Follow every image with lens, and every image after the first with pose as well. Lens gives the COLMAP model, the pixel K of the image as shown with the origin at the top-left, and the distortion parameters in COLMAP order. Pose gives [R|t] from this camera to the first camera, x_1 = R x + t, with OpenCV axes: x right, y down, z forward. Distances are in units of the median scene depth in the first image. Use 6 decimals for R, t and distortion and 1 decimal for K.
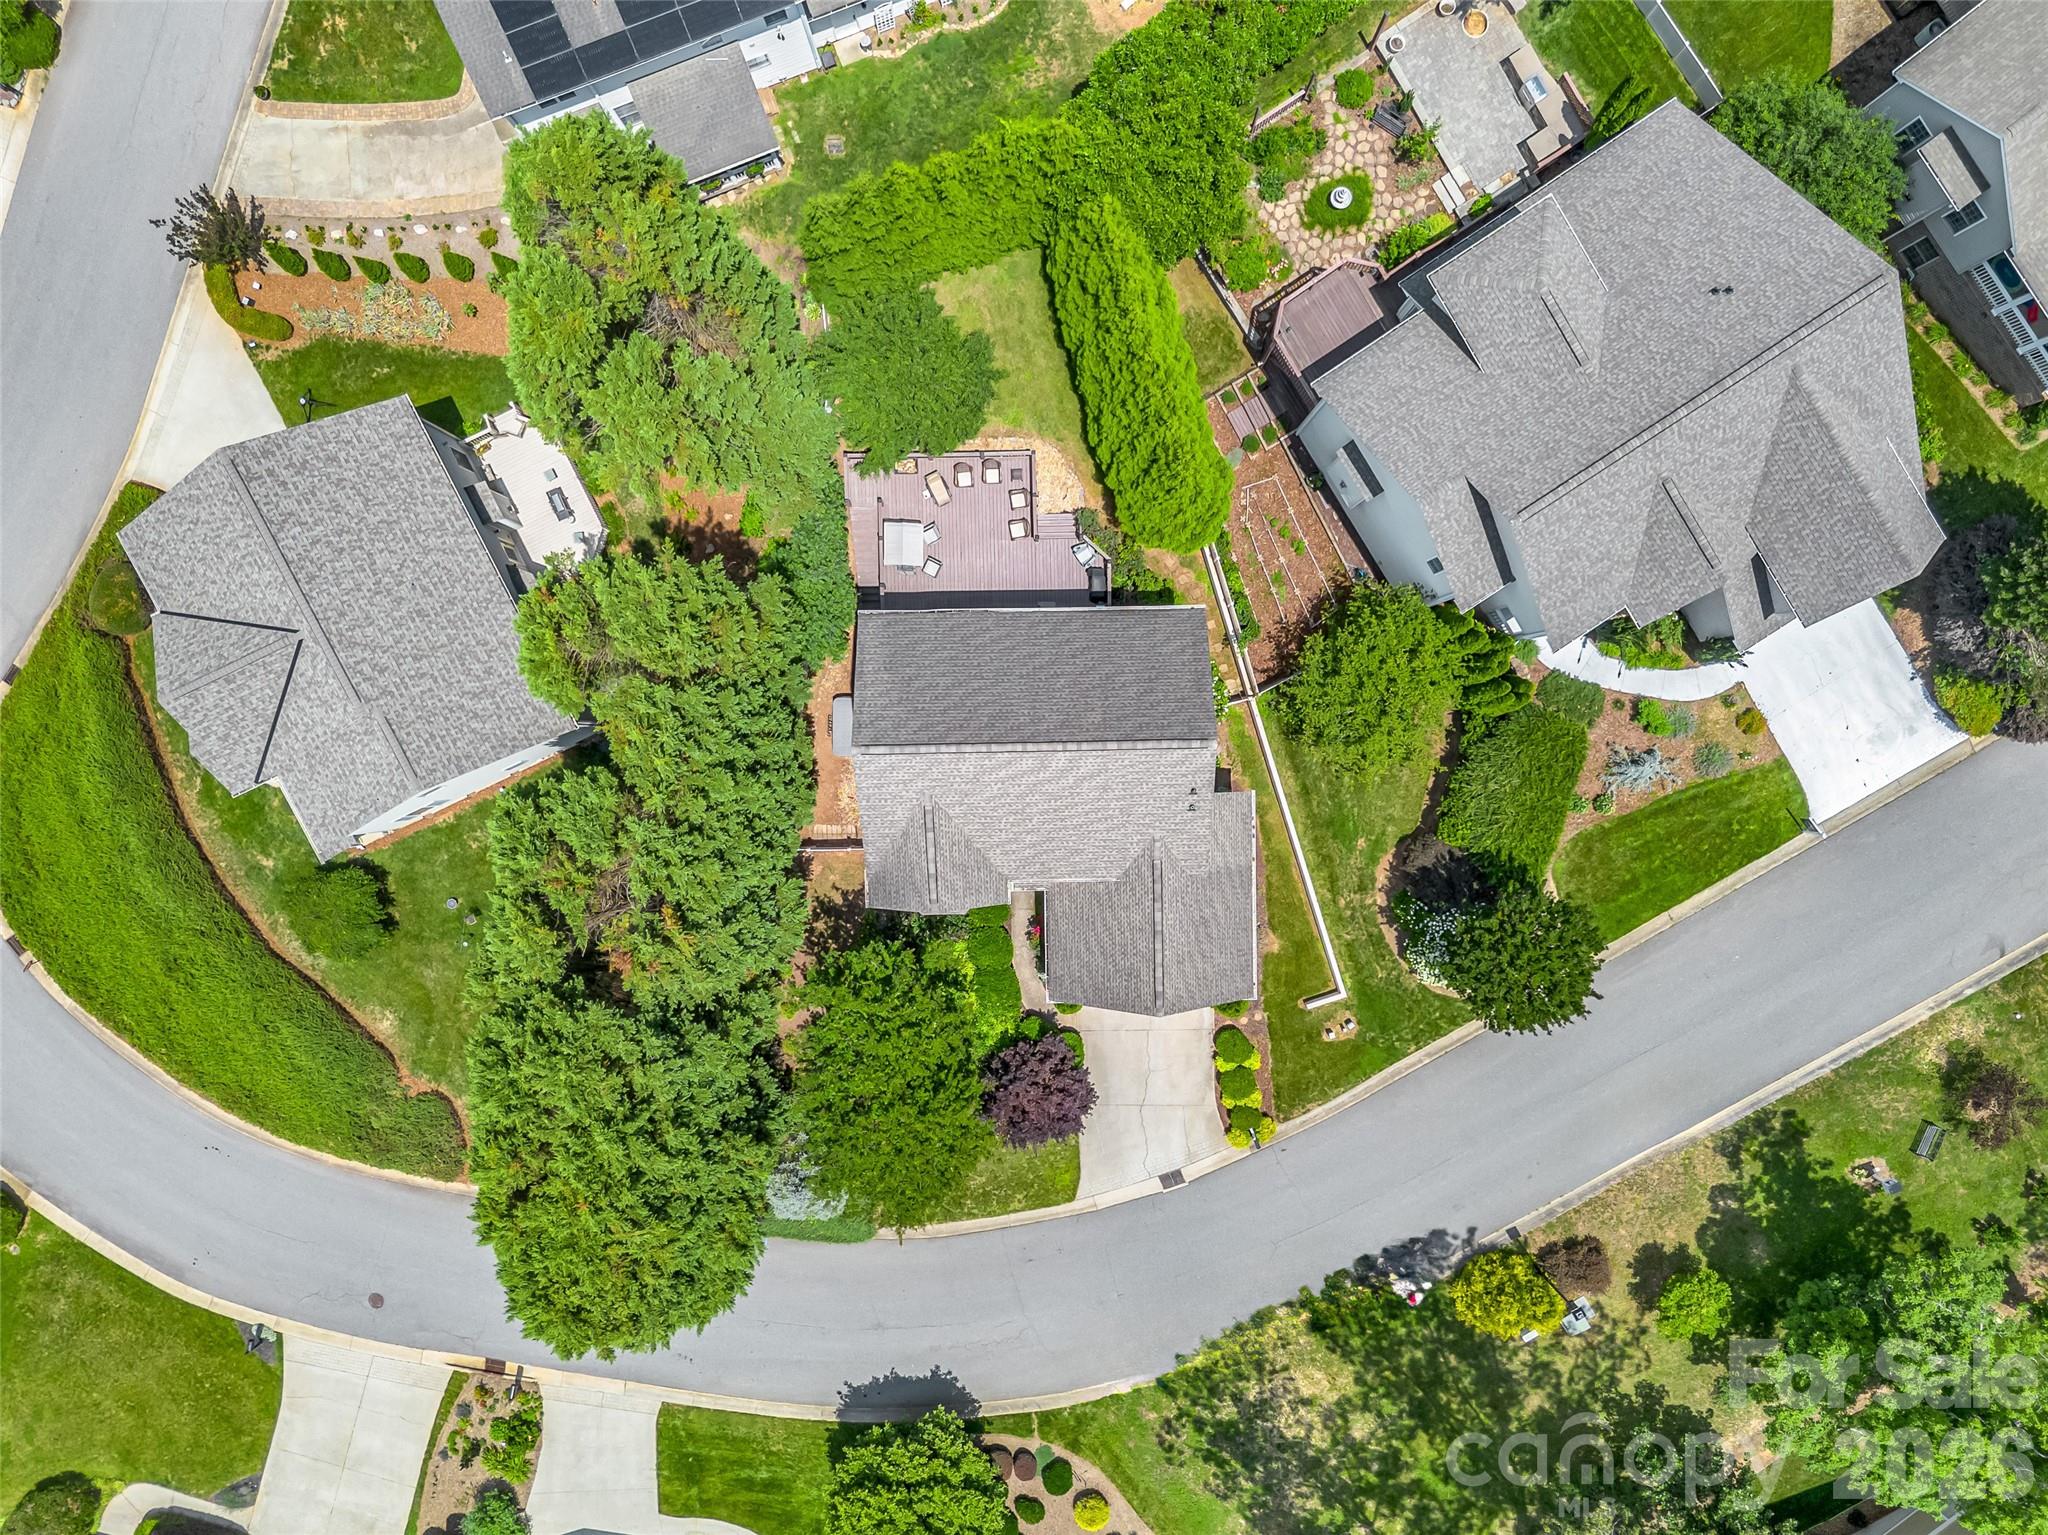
lens RADIAL K [[1445.4, 0, 1025.8], [0, 1445.4, 588.1], [0, 0, 1]] dist [-0.001812, -0.000927]
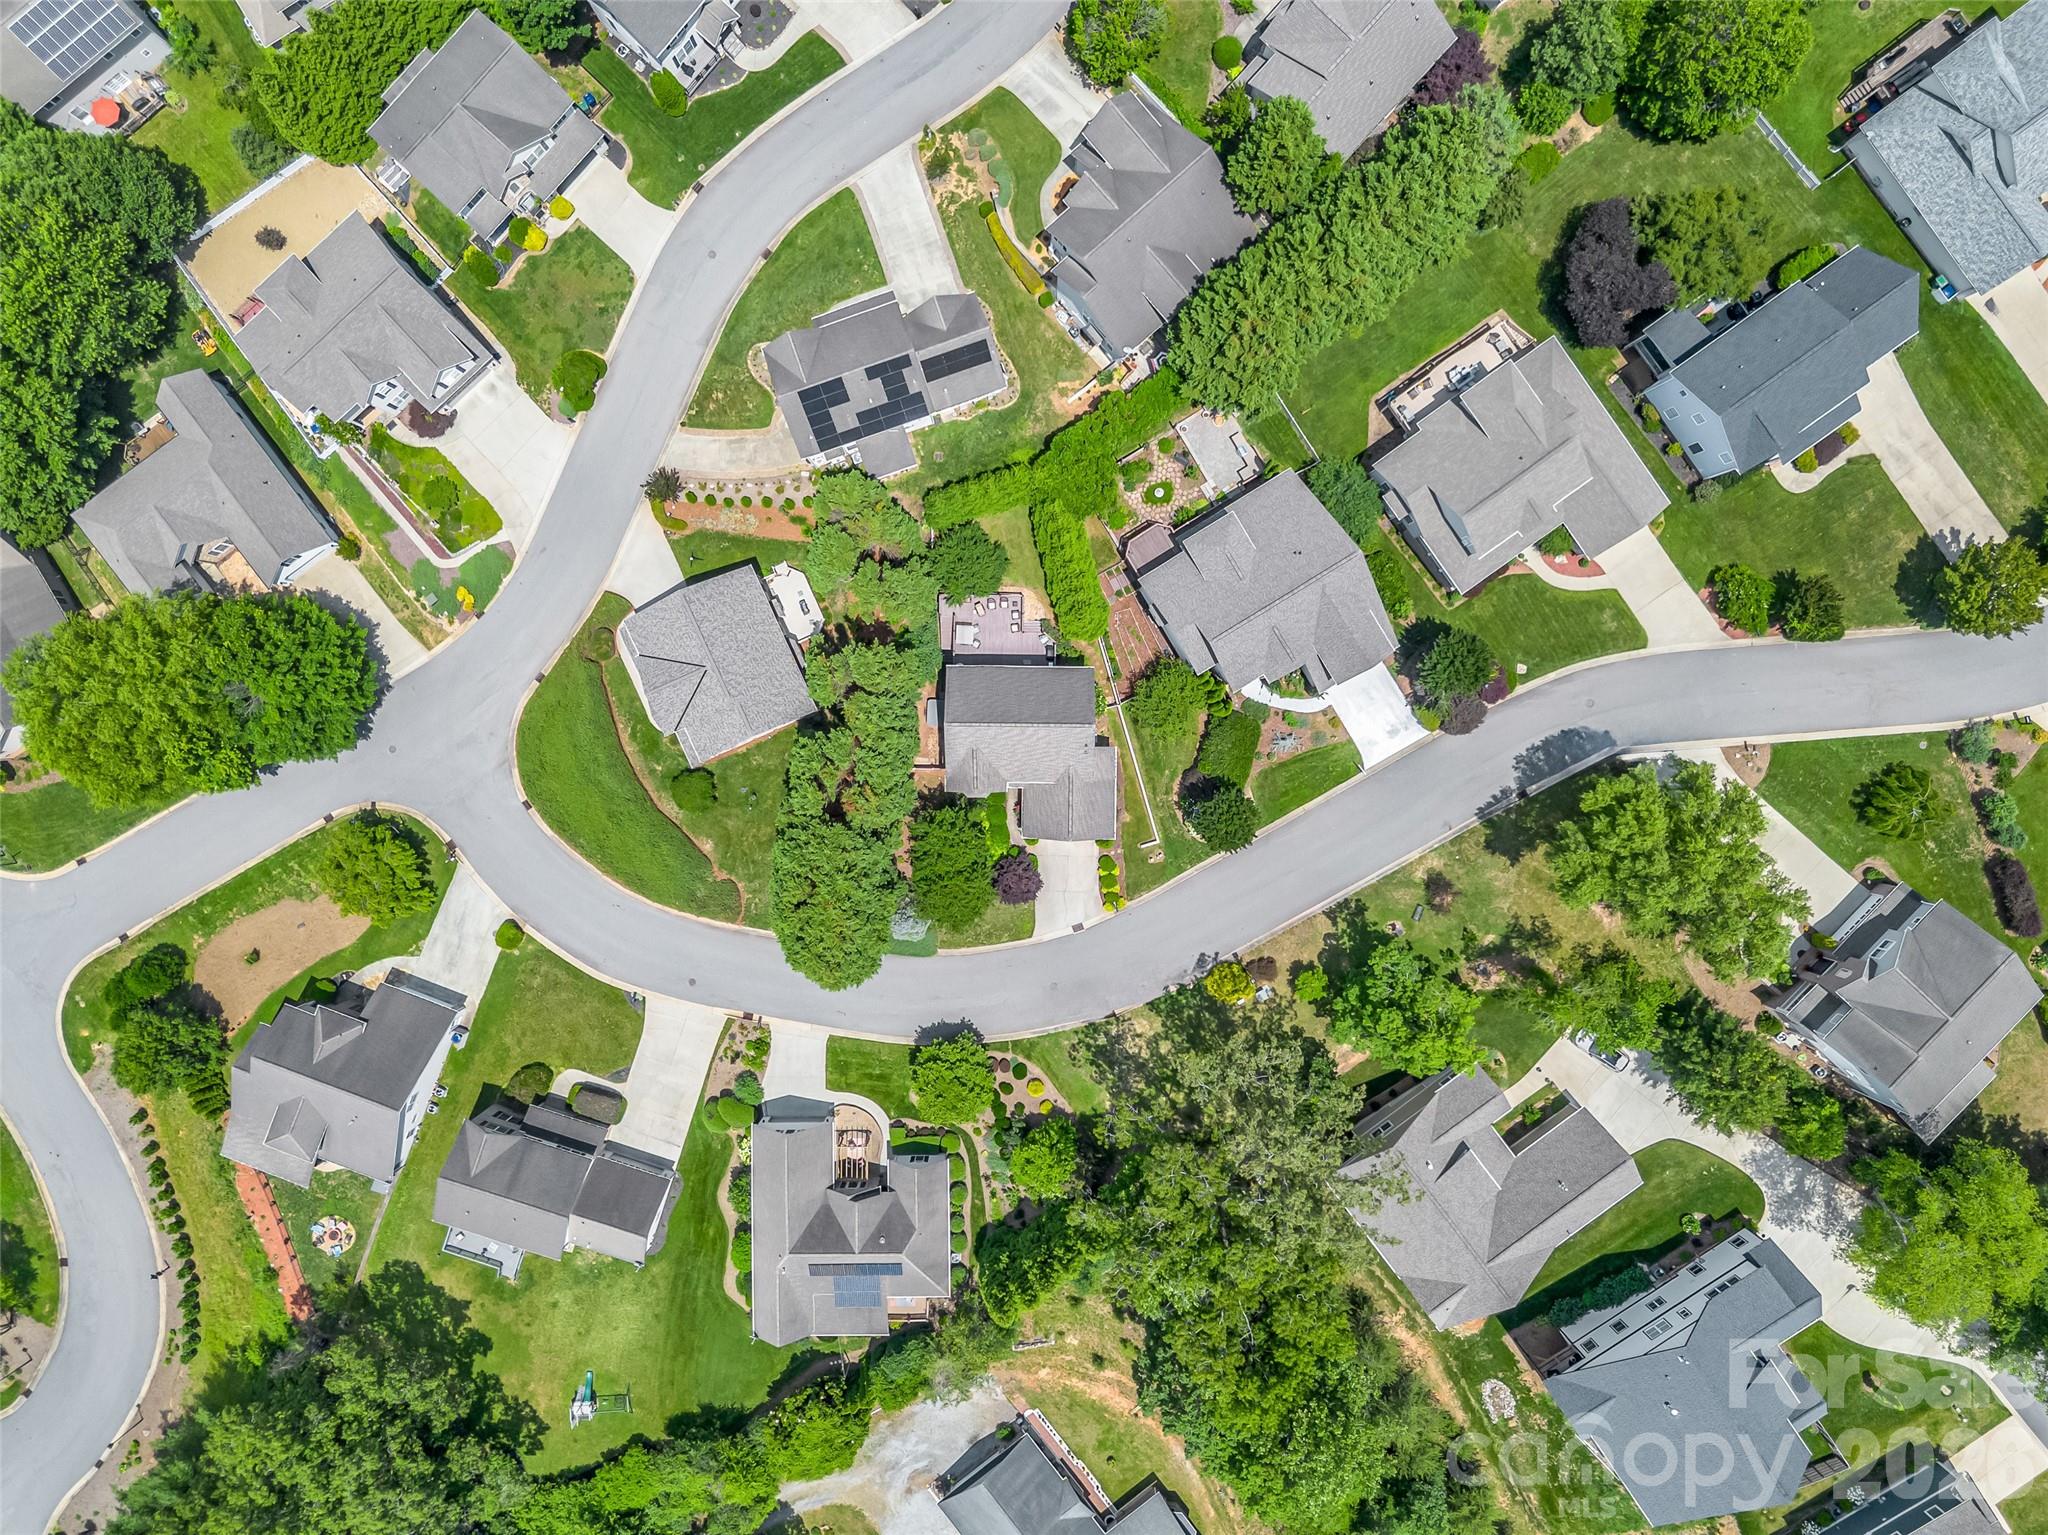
lens RADIAL K [[1507.6, 0, 1024.0], [0, 1507.6, 767.5], [0, 0, 1]] dist [0.023632, -0.000078]
pose [[0.999536, 0.028197, 0.011557, -0.011778], [-0.029552, 0.989452, 0.141814, -0.149561], [-0.007436, -0.142090, 0.989826, -1.269954]]
